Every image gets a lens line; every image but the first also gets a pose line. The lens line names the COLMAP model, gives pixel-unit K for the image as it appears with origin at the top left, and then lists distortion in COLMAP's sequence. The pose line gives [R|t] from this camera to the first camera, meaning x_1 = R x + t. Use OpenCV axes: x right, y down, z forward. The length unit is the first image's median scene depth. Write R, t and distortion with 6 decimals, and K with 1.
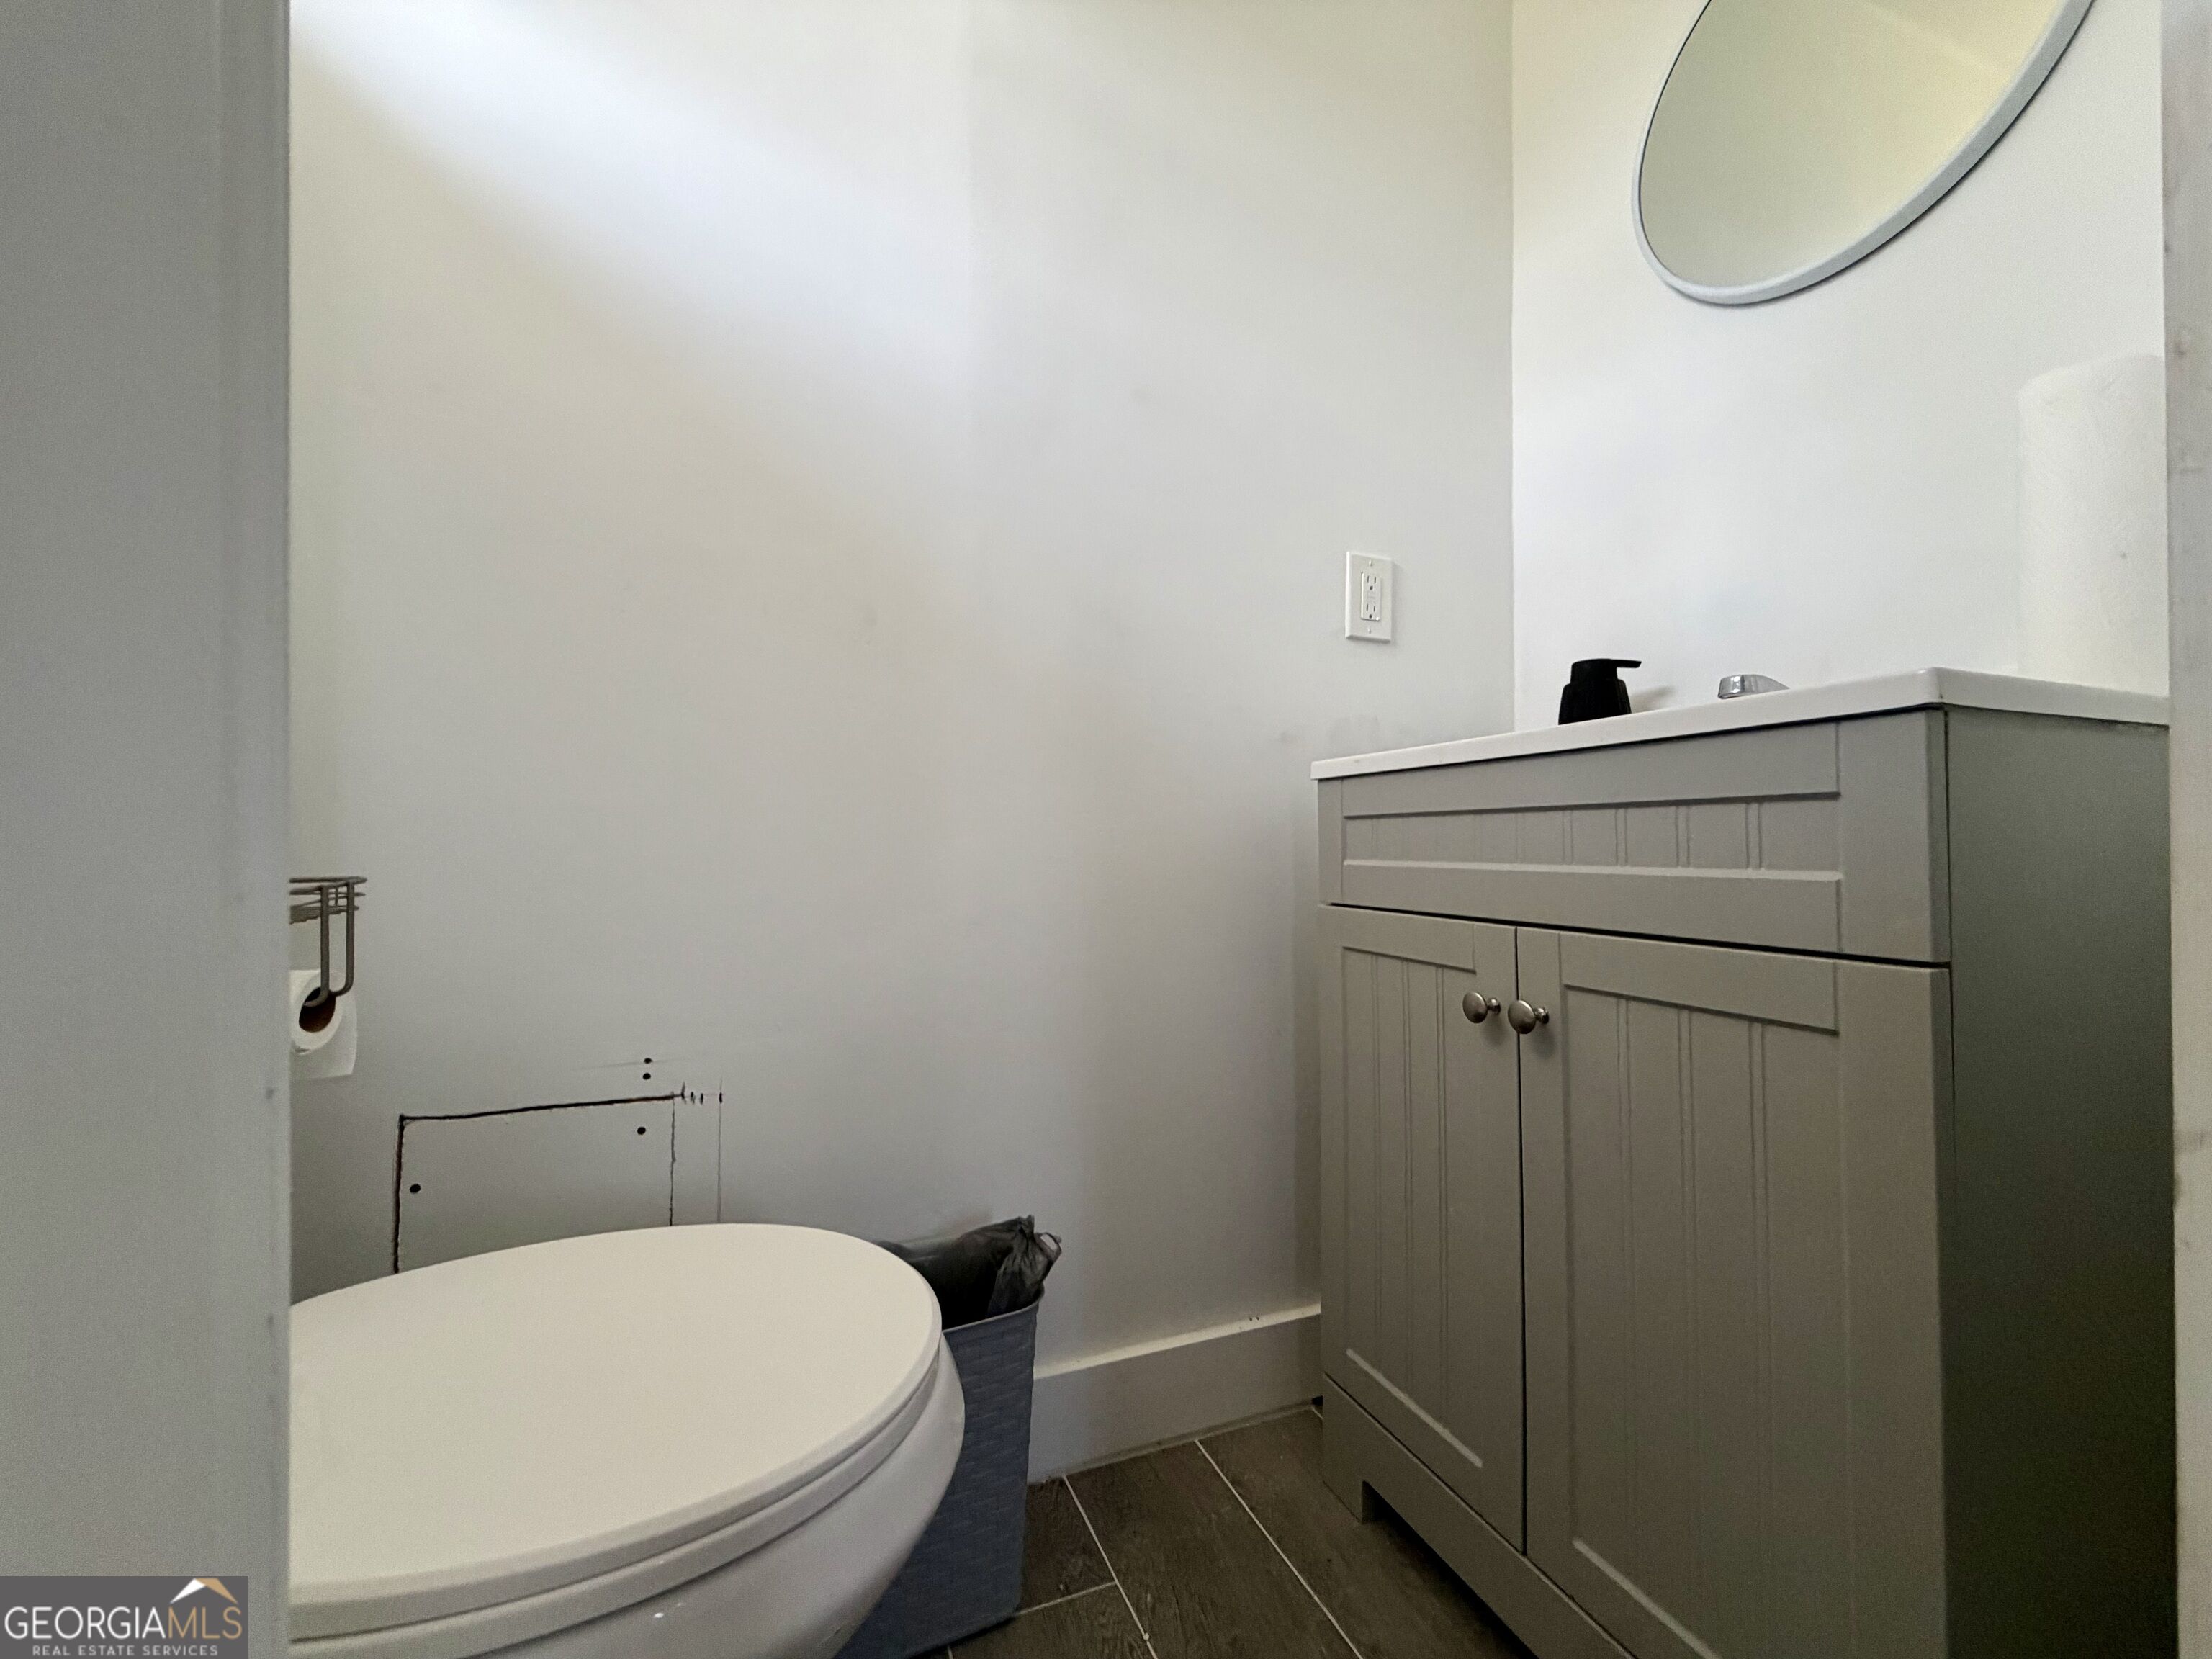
lens RADIAL K [[880.7, 0, 1099.1], [0, 880.7, 832.3], [0, 0, 1]] dist [-0.000458, 0.000135]
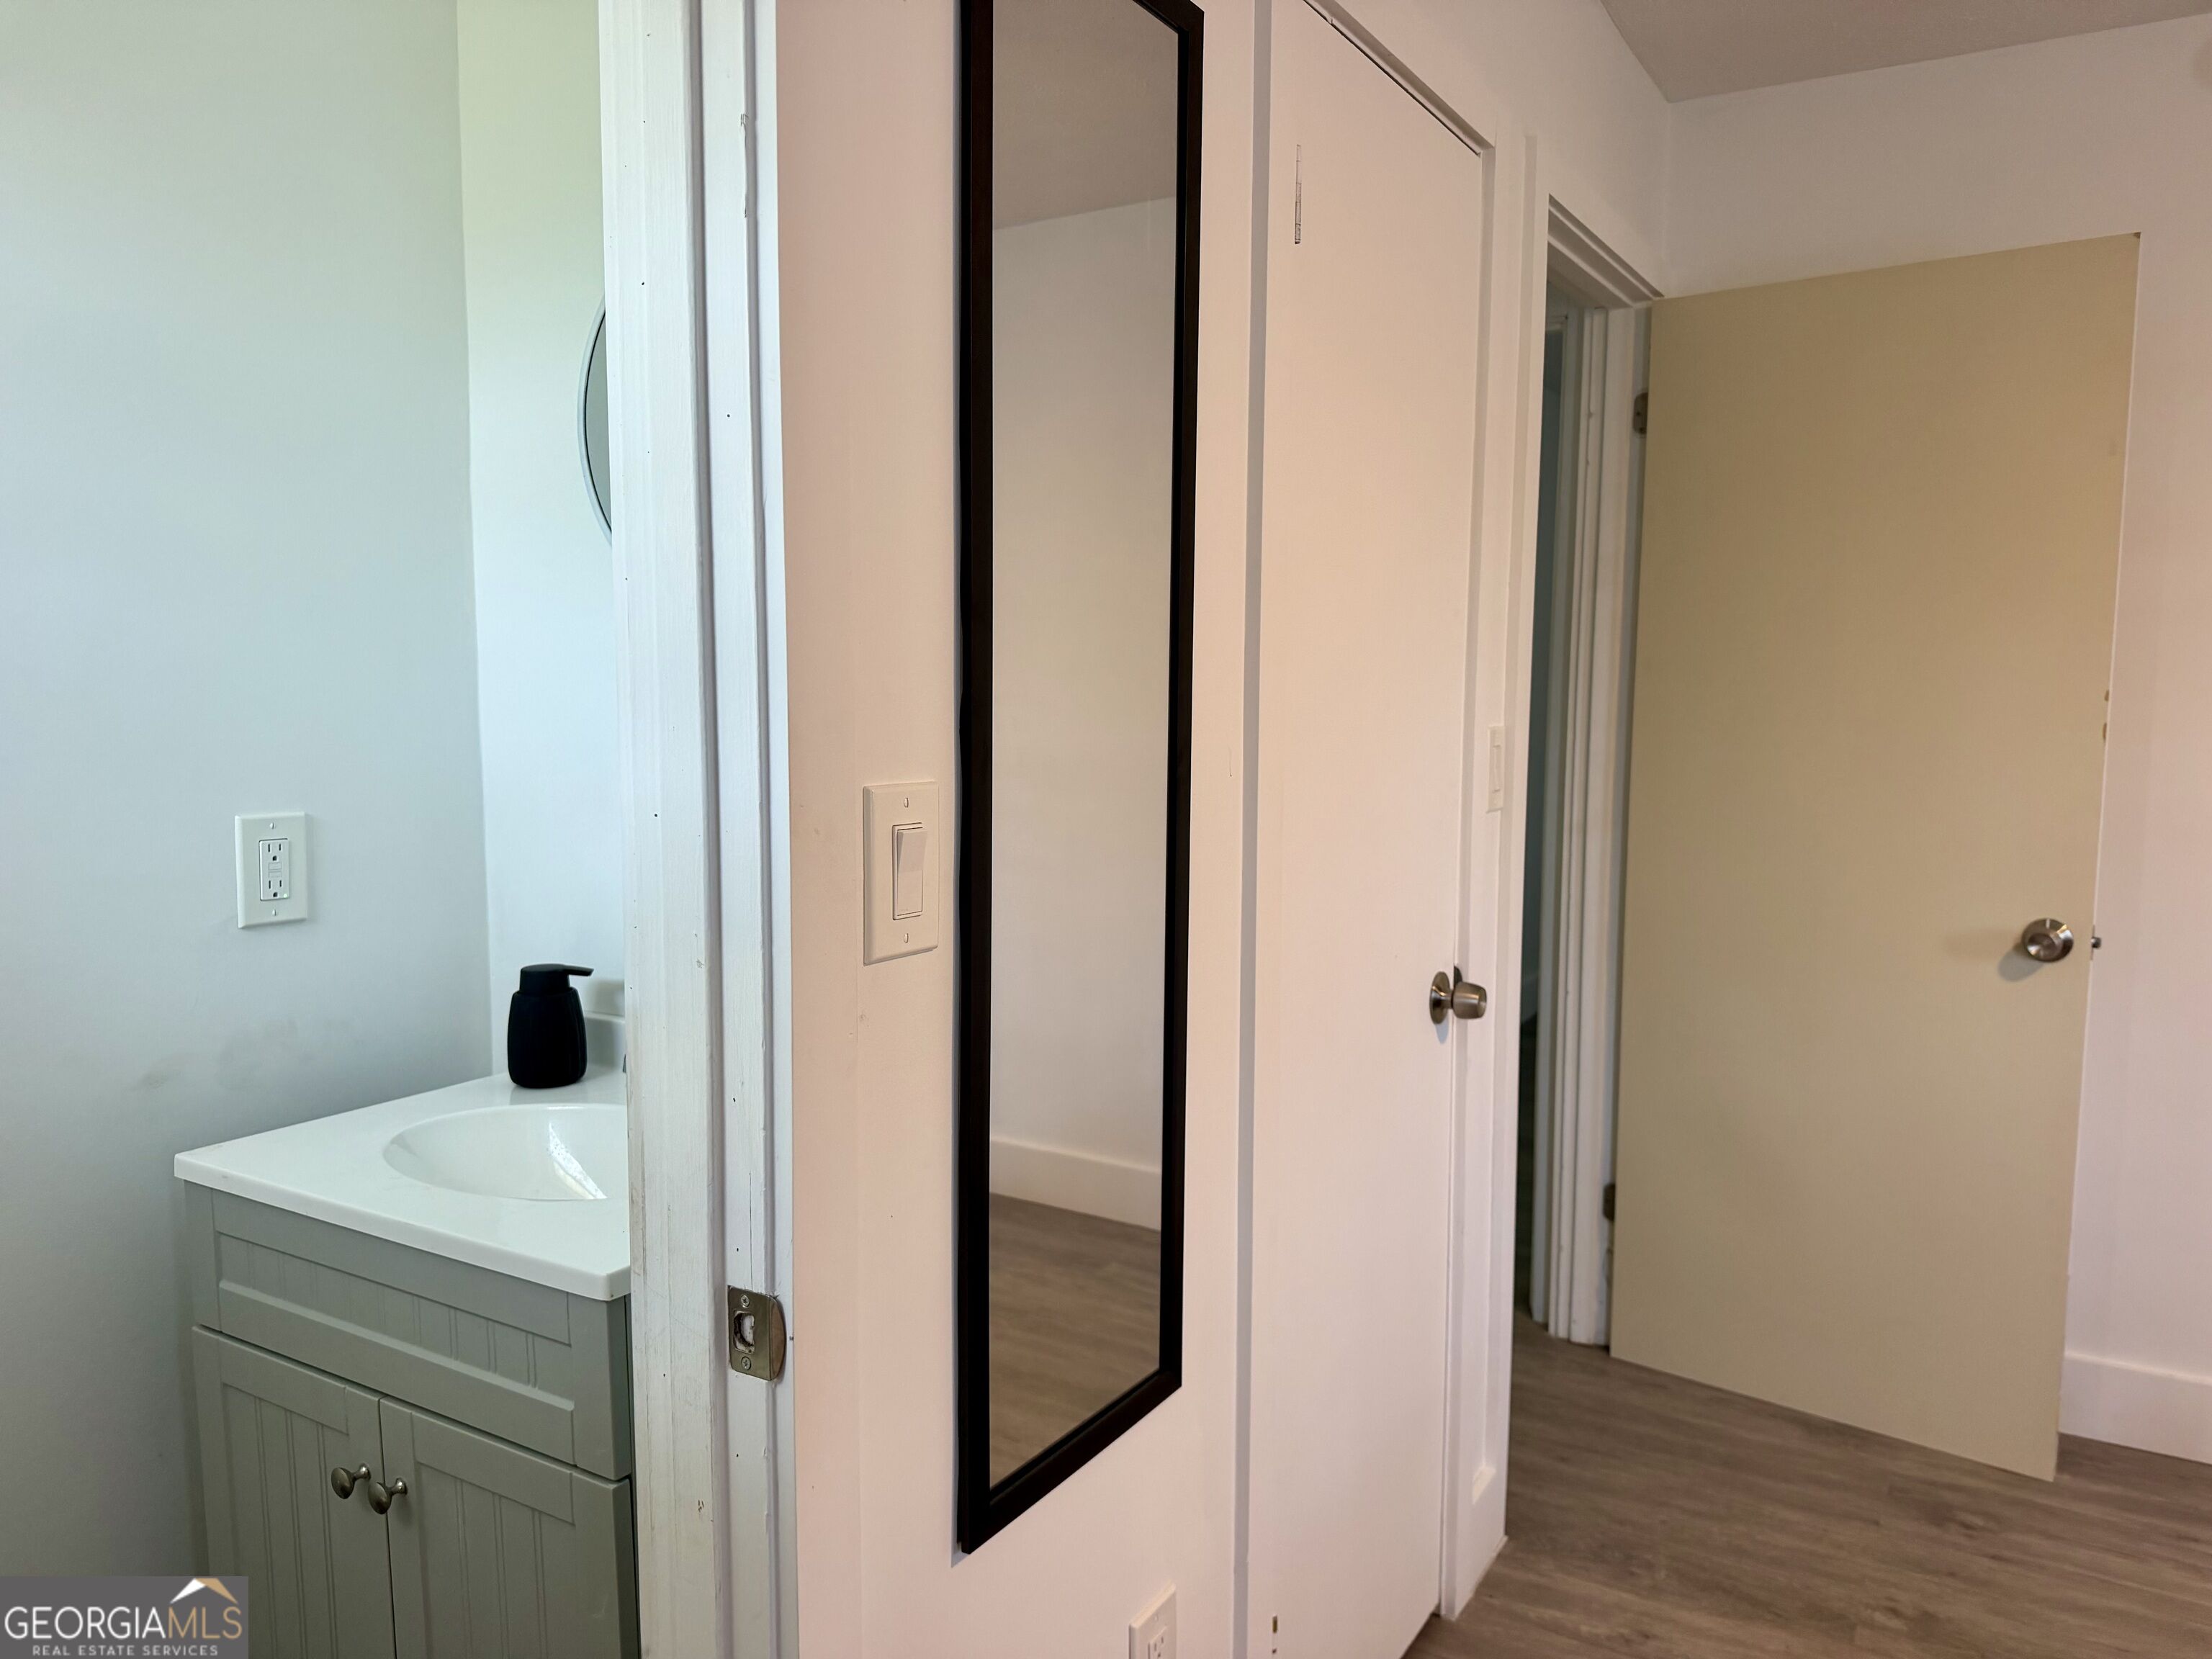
lens RADIAL K [[1686.8, 0, 1106.0], [0, 1686.8, 829.5], [0, 0, 1]] dist [-0.010760, -0.003538]
pose [[0.813733, -0.053696, 0.578753, 0.059179], [-0.019428, 0.992655, 0.119413, -0.541621], [-0.580914, -0.108414, 0.806713, -0.651757]]
